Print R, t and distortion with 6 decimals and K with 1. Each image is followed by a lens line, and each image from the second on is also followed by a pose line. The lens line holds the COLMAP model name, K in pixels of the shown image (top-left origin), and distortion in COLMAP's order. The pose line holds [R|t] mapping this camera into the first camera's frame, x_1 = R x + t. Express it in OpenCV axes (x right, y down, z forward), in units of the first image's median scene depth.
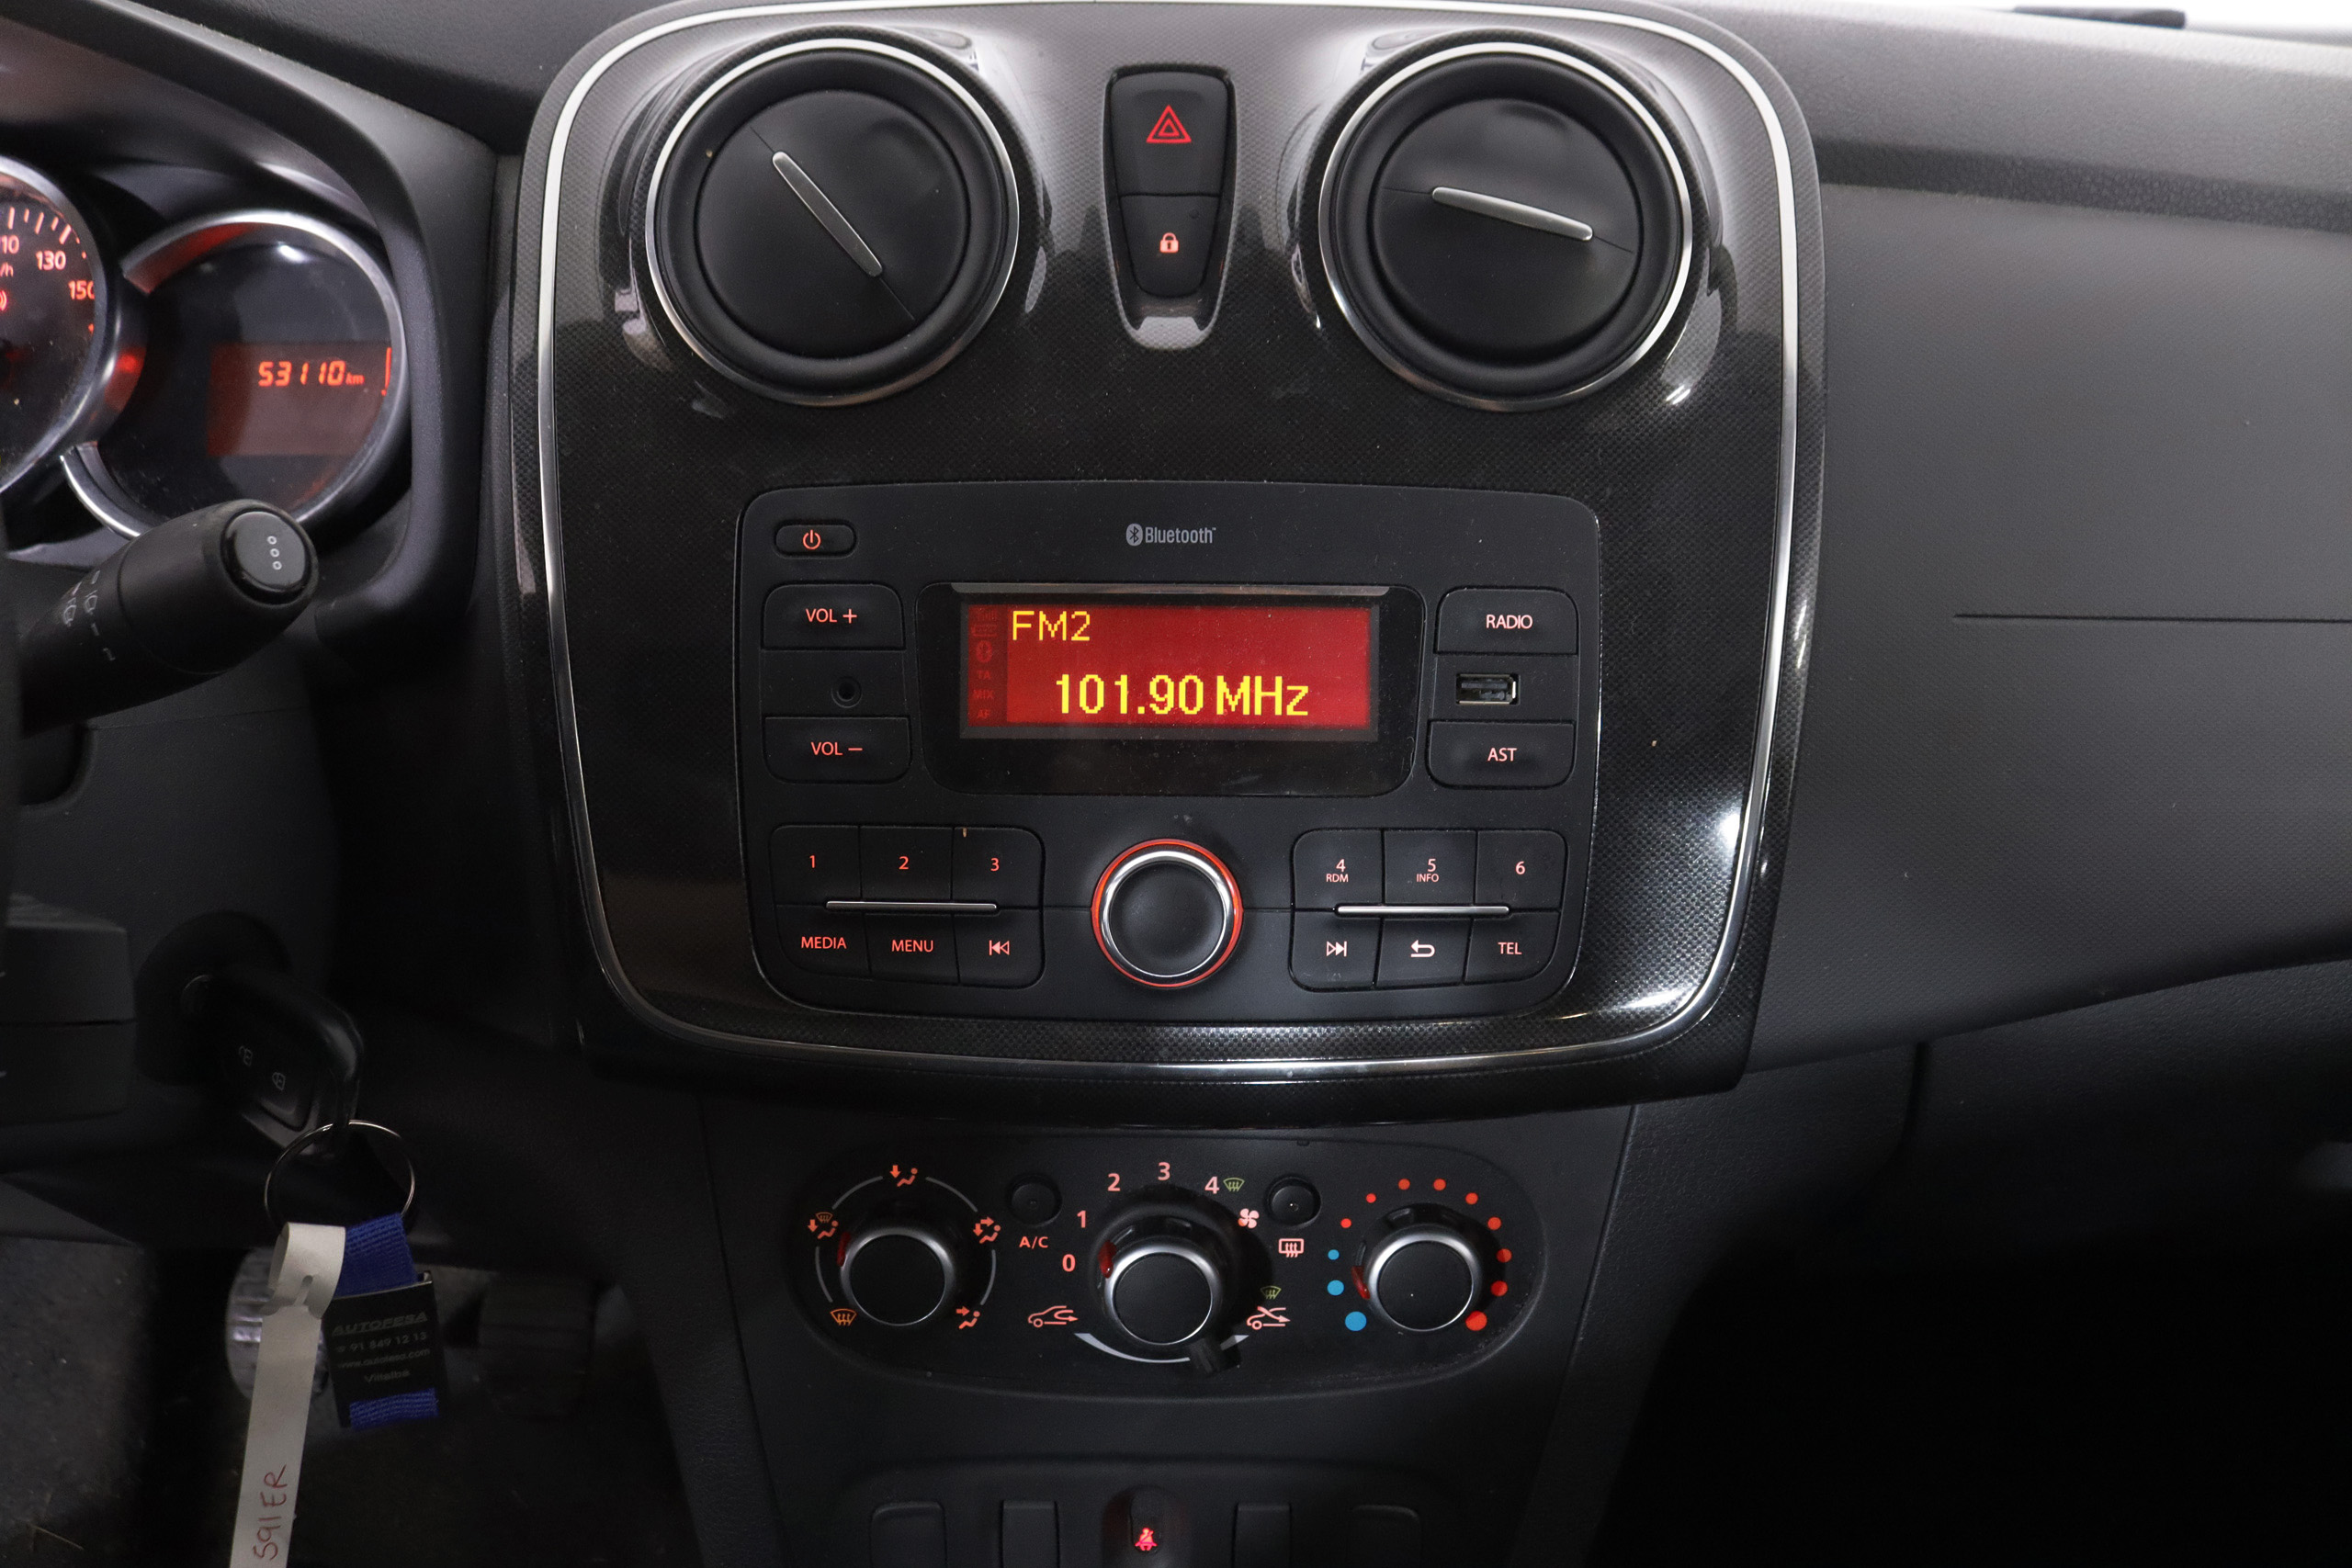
lens RADIAL K [[1943.2, 0, 1176.0], [0, 1943.2, 784.0], [0, 0, 1]] dist [-0.104653, 0.011118]
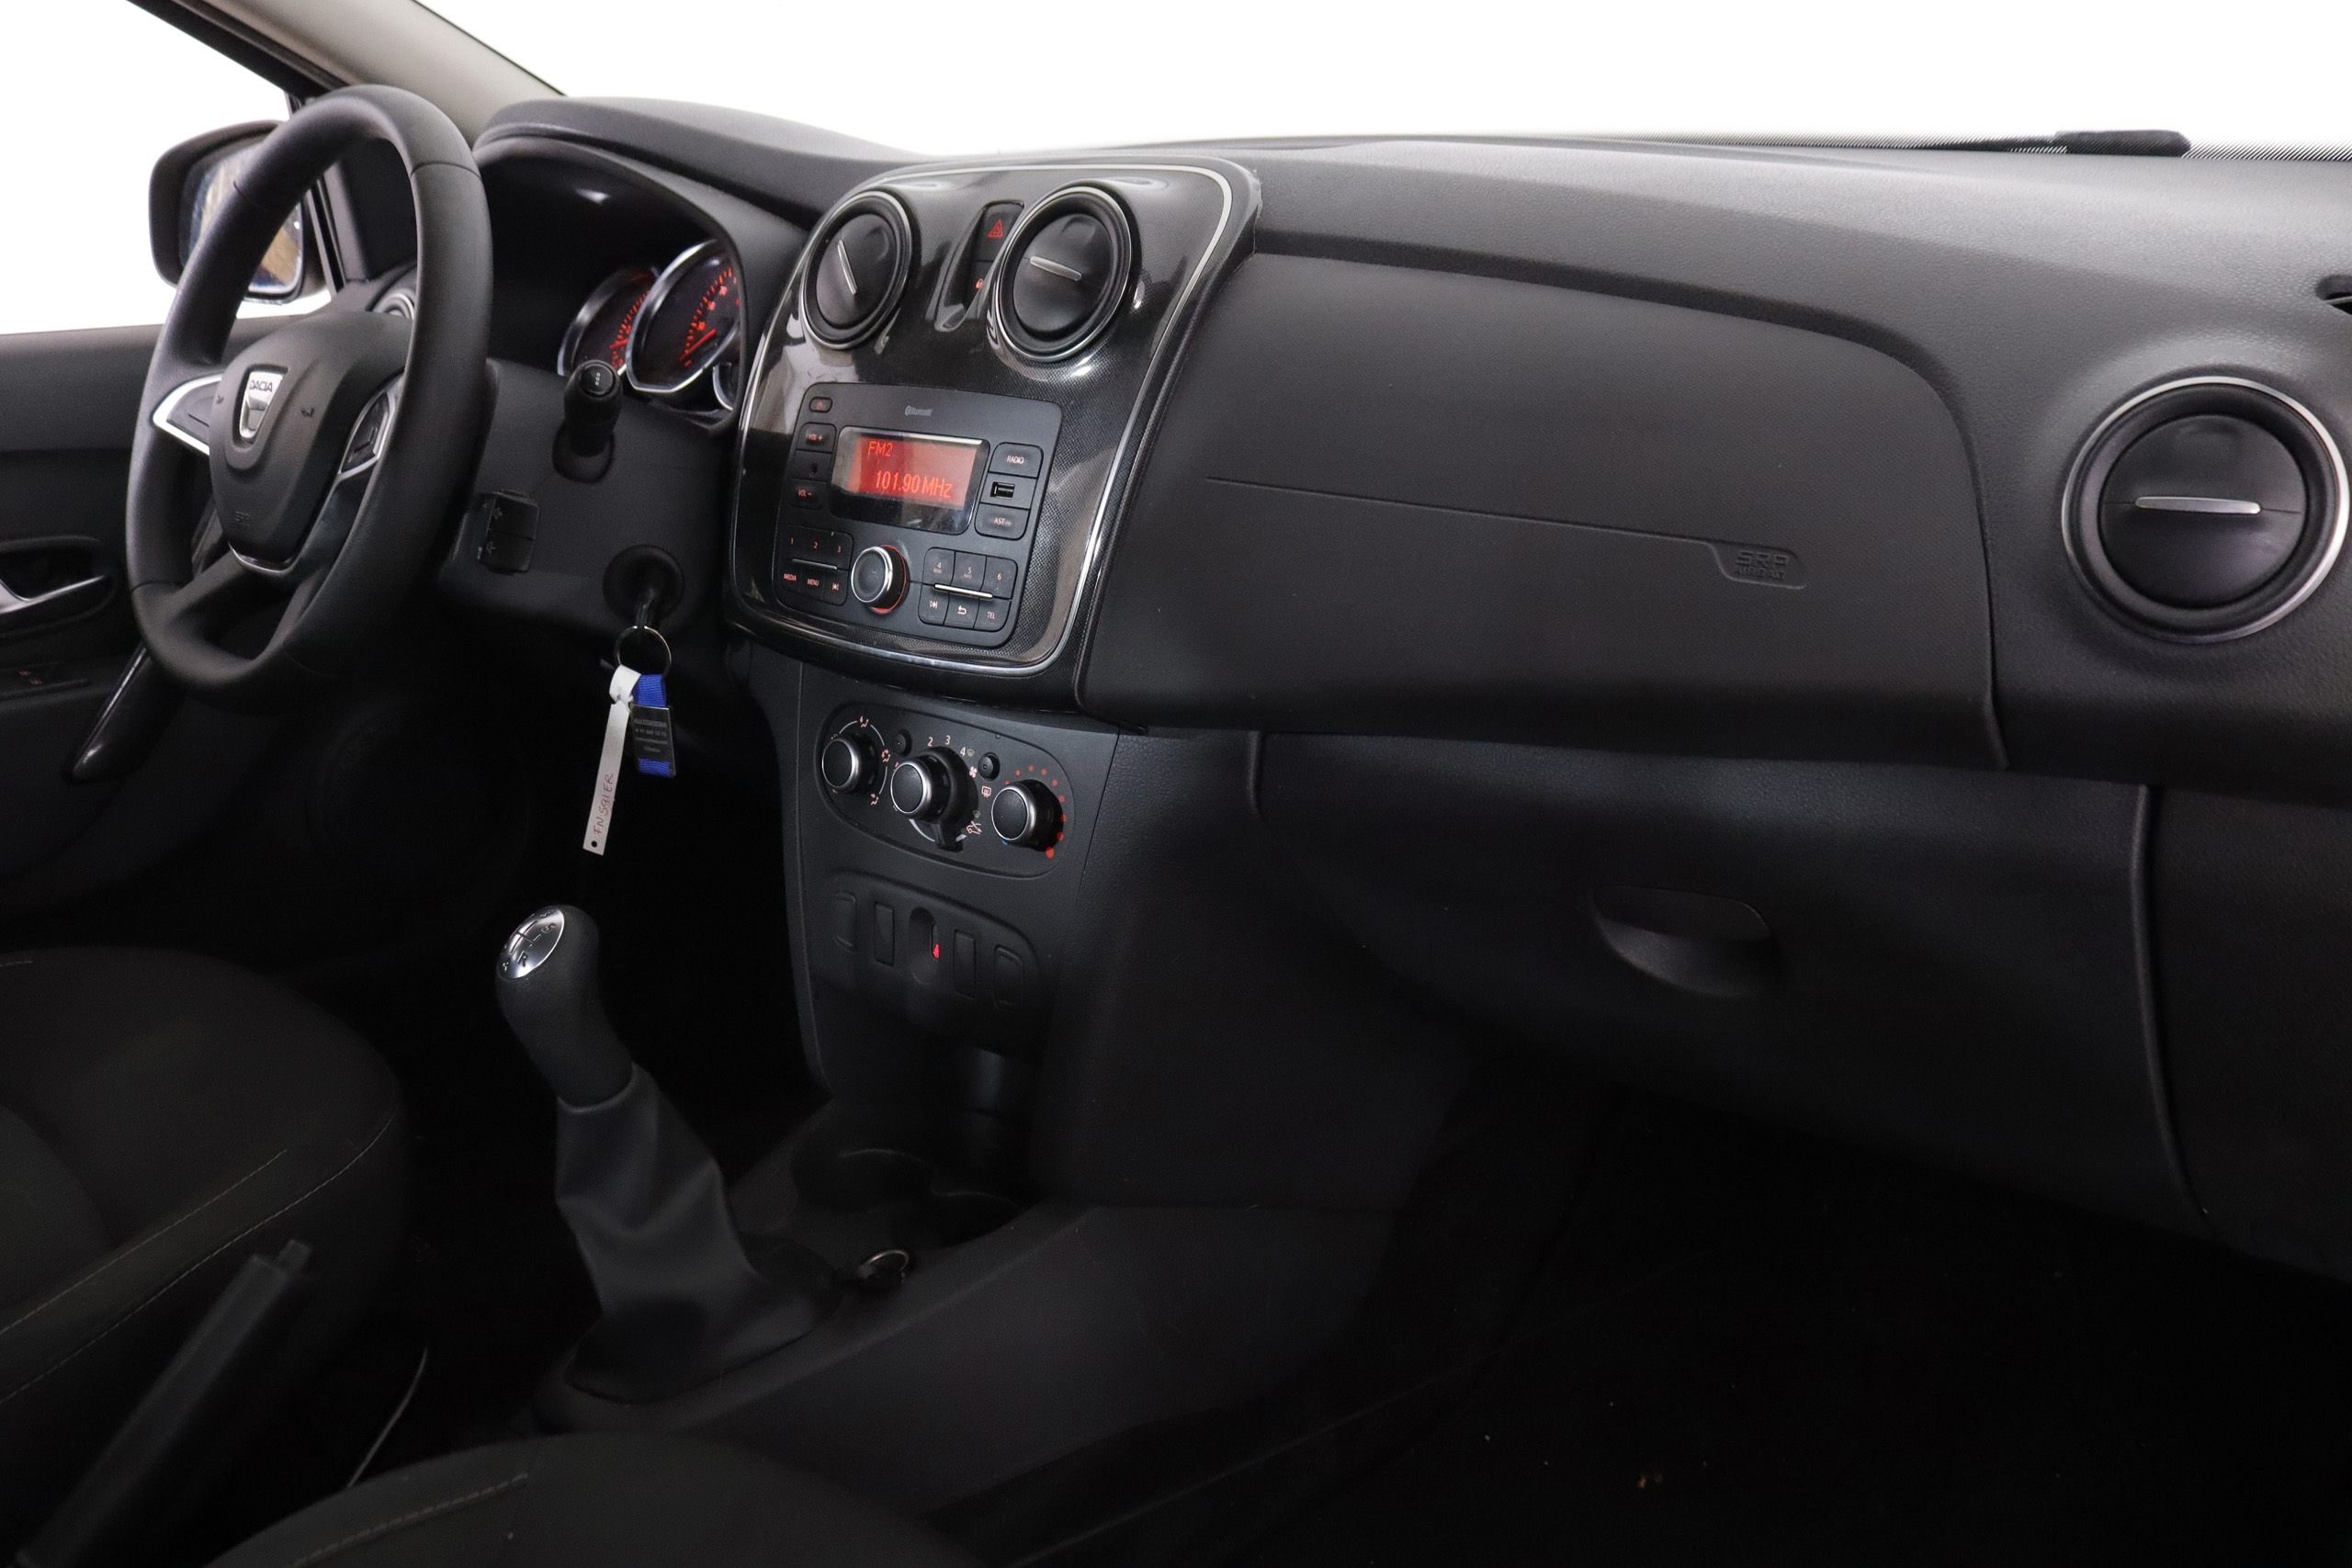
lens RADIAL K [[1943.2, 0, 1176.0], [0, 1943.2, 784.0], [0, 0, 1]] dist [-0.104653, 0.011118]
pose [[0.738276, 0.176841, -0.650904, 1.461872], [-0.225576, 0.974186, 0.008817, 0.170266], [0.635660, 0.140319, 0.759109, -0.362228]]
